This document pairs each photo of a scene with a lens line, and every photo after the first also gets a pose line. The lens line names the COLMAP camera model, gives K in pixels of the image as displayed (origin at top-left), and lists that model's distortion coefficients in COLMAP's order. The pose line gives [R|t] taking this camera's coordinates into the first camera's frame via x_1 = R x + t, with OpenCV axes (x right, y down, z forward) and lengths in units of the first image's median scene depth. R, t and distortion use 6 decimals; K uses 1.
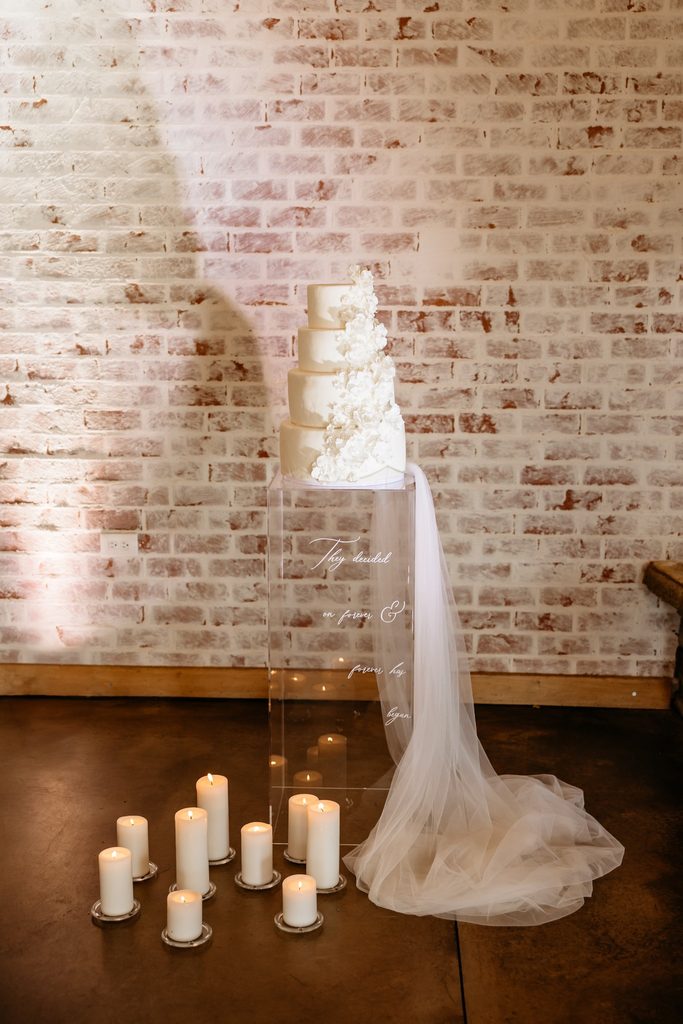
lens RADIAL K [[1795.5, 0, 341.5], [0, 1795.5, 512.0], [0, 0, 1]] dist [-0.003637, 0.038927]
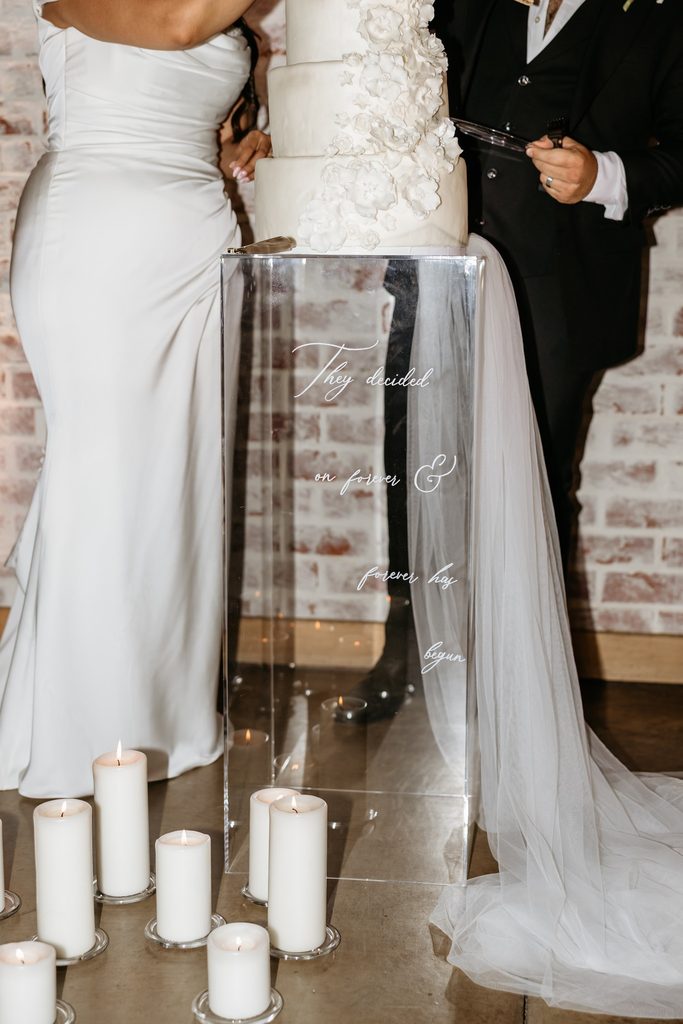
lens RADIAL K [[1795.5, 0, 341.5], [0, 1795.5, 512.0], [0, 0, 1]] dist [-0.003637, 0.038927]
pose [[0.994968, 0.016914, -0.098753, 0.045681], [-0.021020, 0.998951, -0.040683, 0.075244], [0.097962, 0.042554, 0.994280, 0.348141]]
